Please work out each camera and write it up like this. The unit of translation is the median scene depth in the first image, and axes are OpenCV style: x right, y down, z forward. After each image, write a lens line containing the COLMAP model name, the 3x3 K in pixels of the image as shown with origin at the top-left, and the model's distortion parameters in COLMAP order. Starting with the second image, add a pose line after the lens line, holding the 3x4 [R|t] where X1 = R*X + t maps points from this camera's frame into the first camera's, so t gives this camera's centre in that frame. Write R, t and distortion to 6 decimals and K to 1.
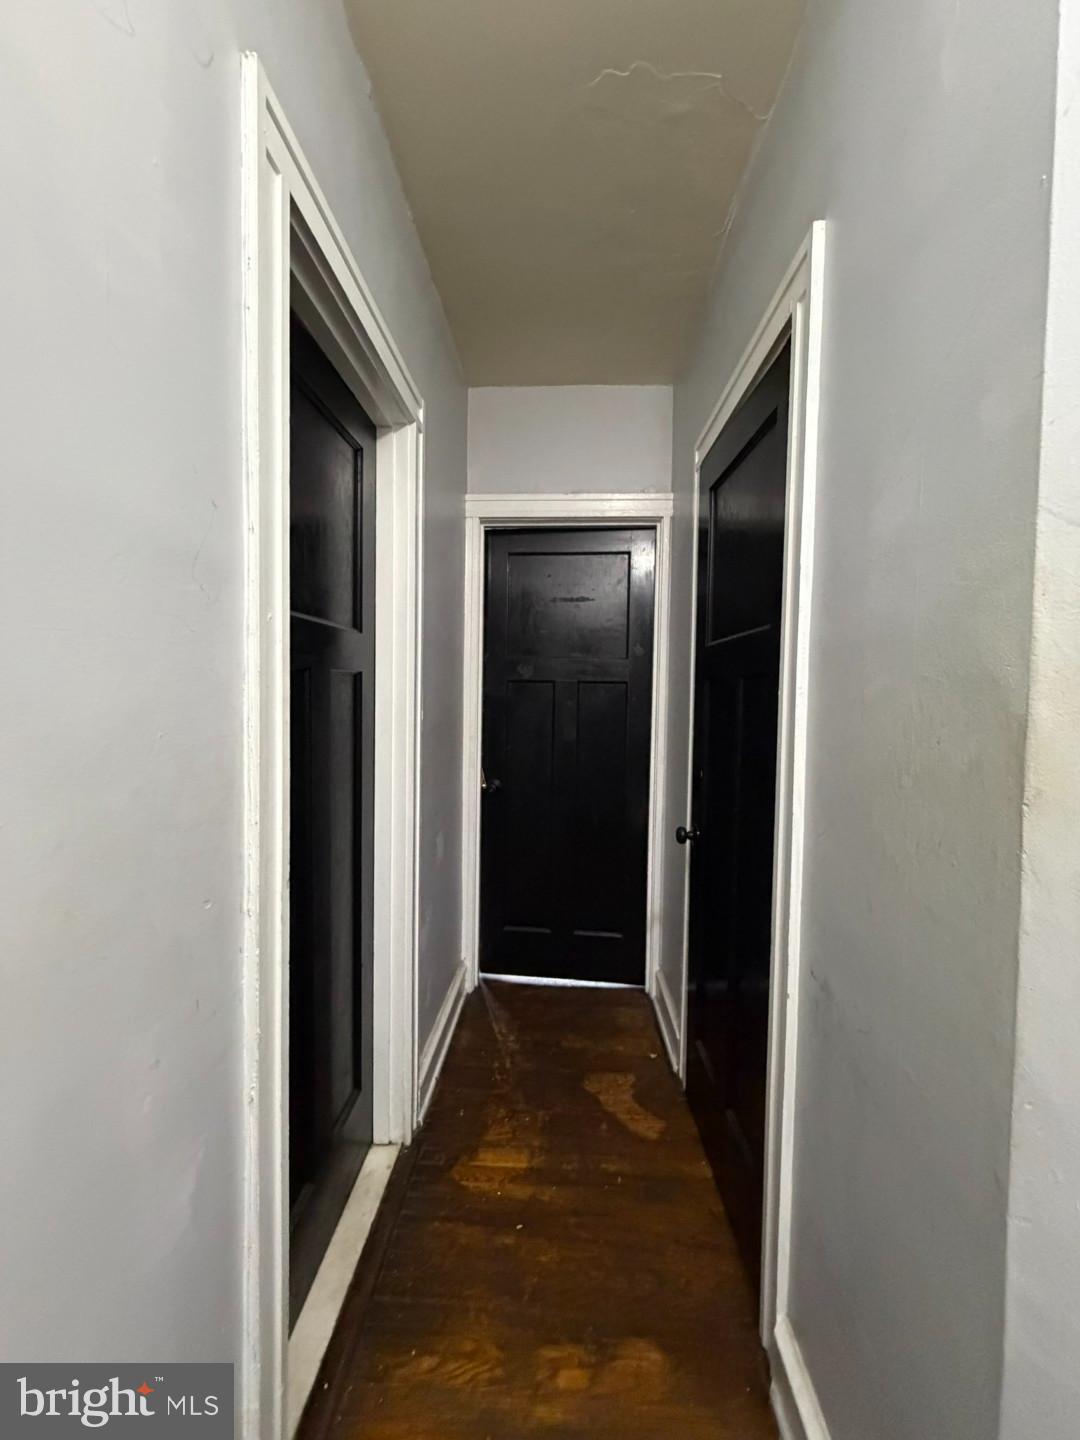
lens RADIAL K [[573.8, 0, 541.0], [0, 573.8, 713.3], [0, 0, 1]] dist [0.000498, -0.000514]
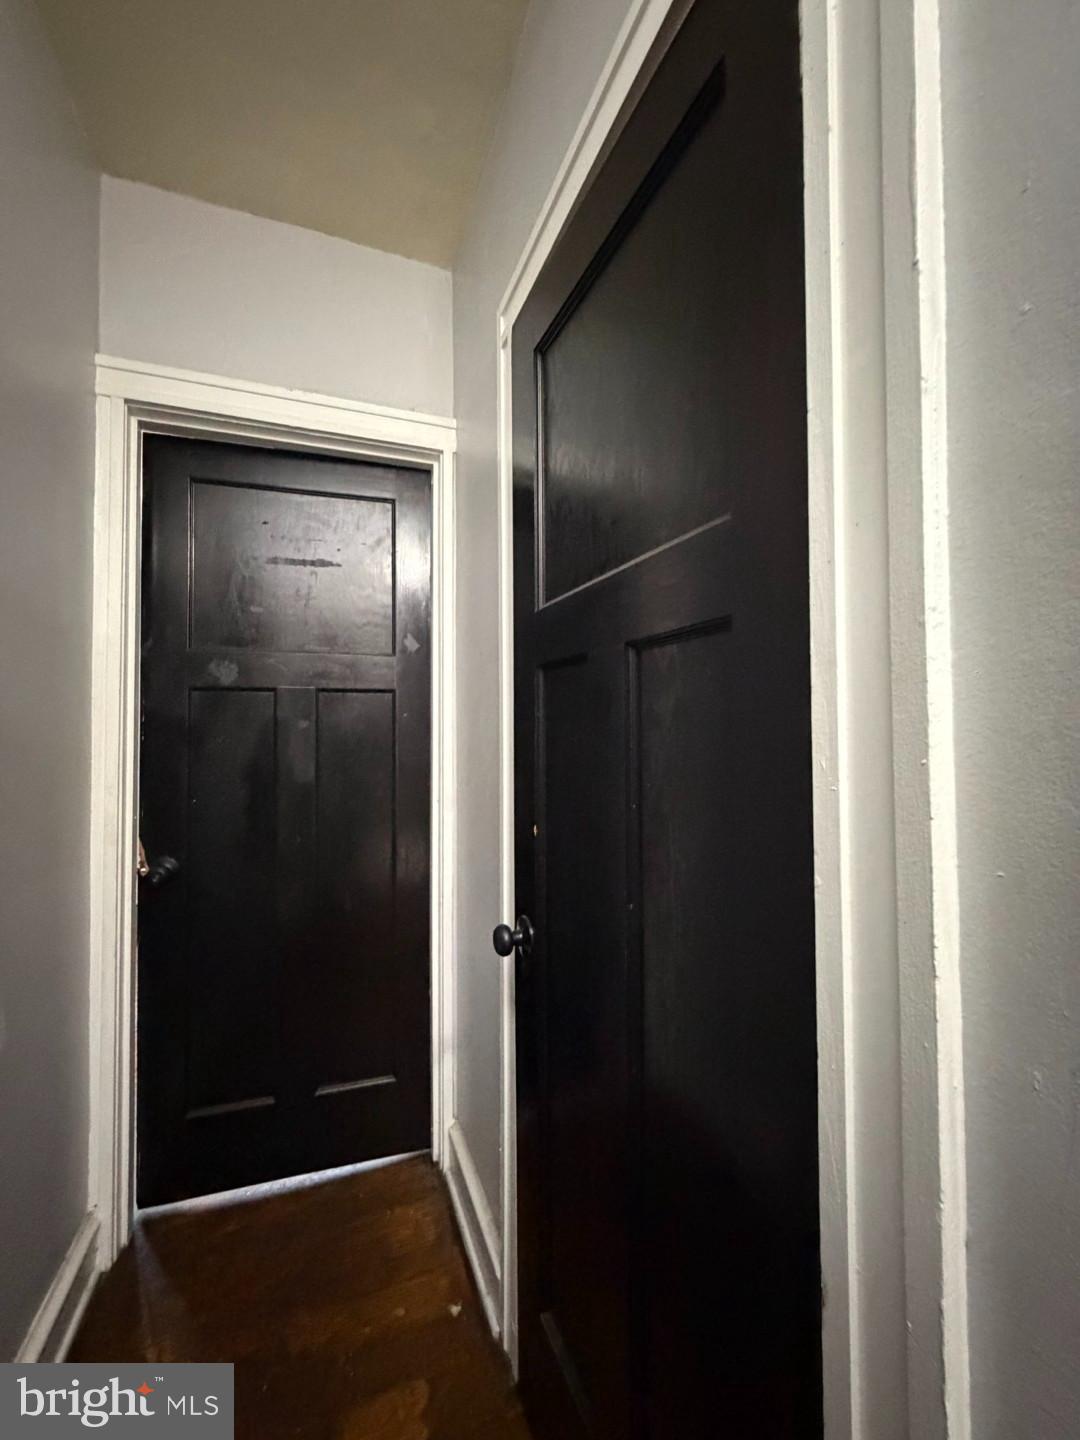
lens RADIAL K [[573.8, 0, 536.7], [0, 573.8, 714.5], [0, 0, 1]] dist [0.000498, -0.000514]
pose [[0.918421, -0.011843, 0.395427, 0.047381], [0.033591, 0.998277, -0.048120, 0.015521], [-0.394175, 0.057477, 0.917236, 0.407783]]
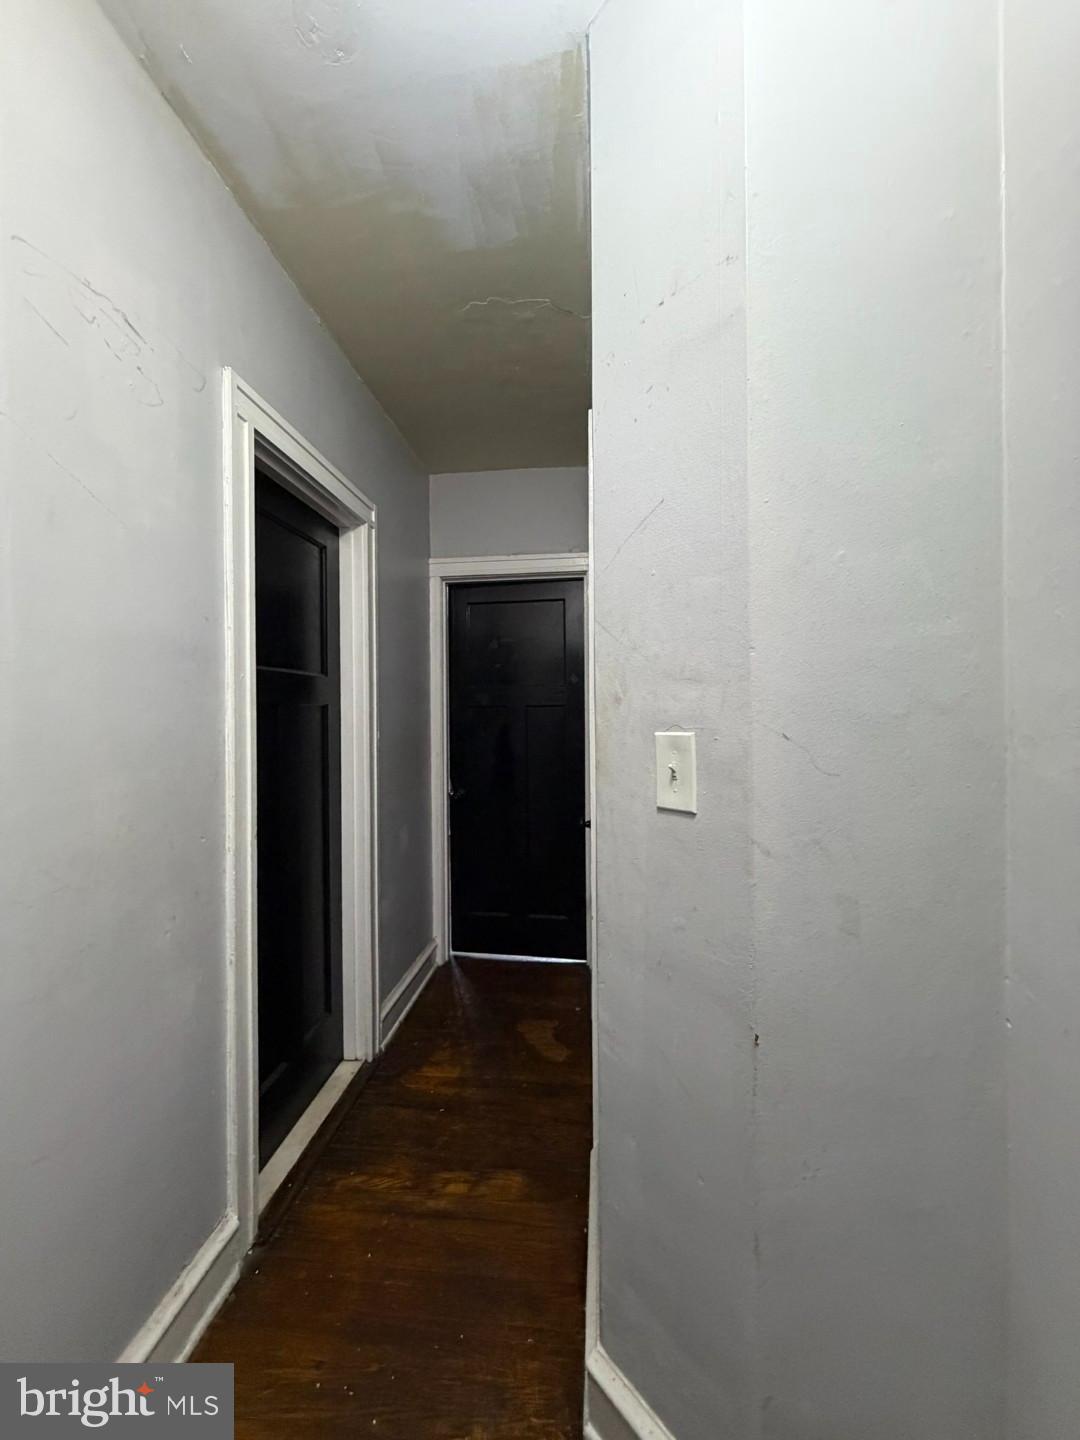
lens RADIAL K [[573.8, 0, 541.9], [0, 573.8, 713.9], [0, 0, 1]] dist [0.000498, -0.000514]
pose [[0.998317, -0.025575, -0.052048, 0.207600], [0.023529, 0.998941, -0.039545, 0.012972], [0.053004, 0.038254, 0.997861, -0.268047]]
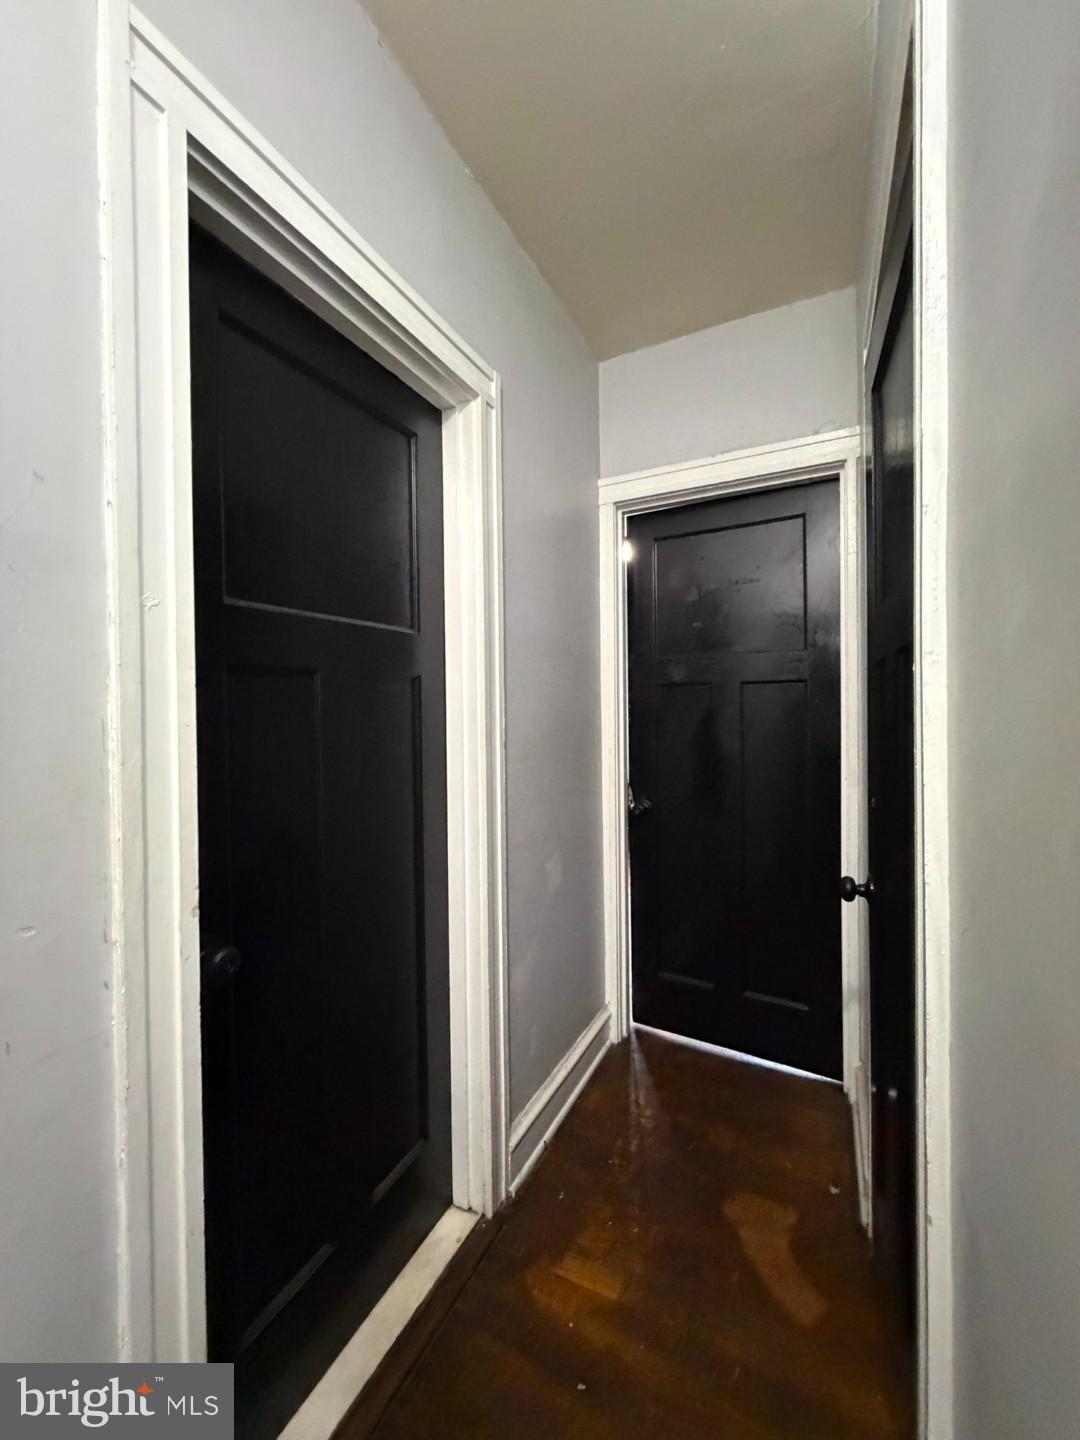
lens RADIAL K [[573.8, 0, 541.7], [0, 573.8, 713.4], [0, 0, 1]] dist [0.000498, -0.000514]
pose [[0.913545, -0.024220, -0.406015, 0.175195], [0.012665, 0.999435, -0.031125, 0.014090], [0.406540, 0.023292, 0.913336, 0.183340]]
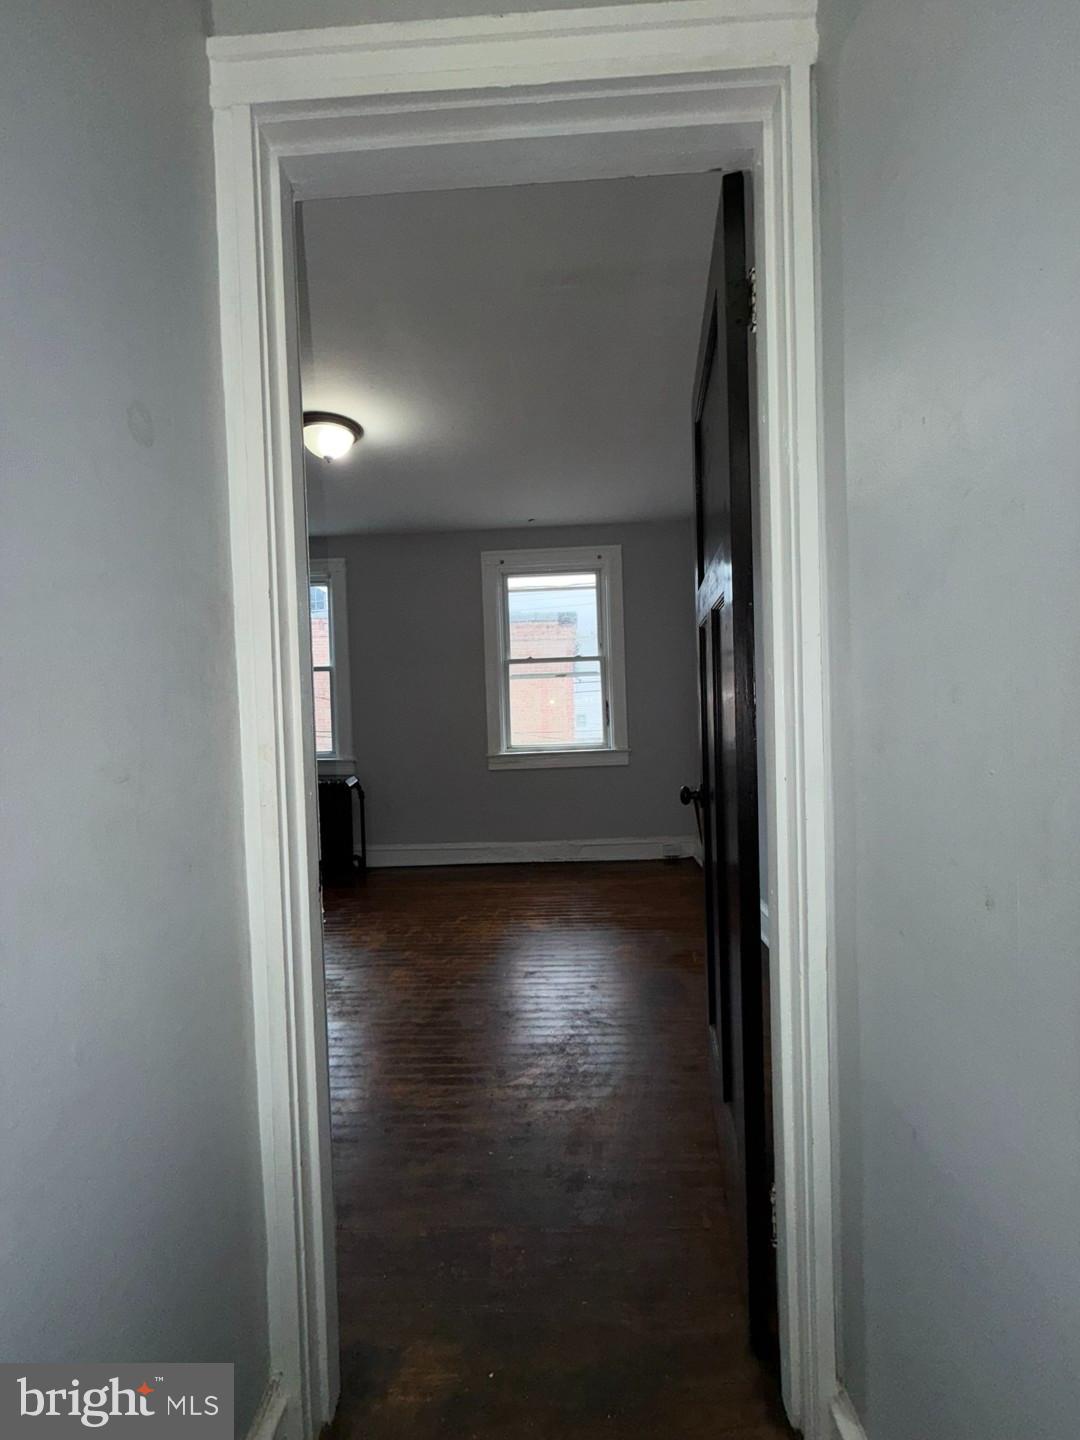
lens RADIAL K [[573.8, 0, 539.1], [0, 573.8, 716.0], [0, 0, 1]] dist [0.000498, -0.000514]
pose [[0.998710, -0.049771, 0.010072, 0.052766], [0.049882, 0.998694, -0.011079, 0.044281], [-0.009507, 0.011567, 0.999888, 0.804659]]
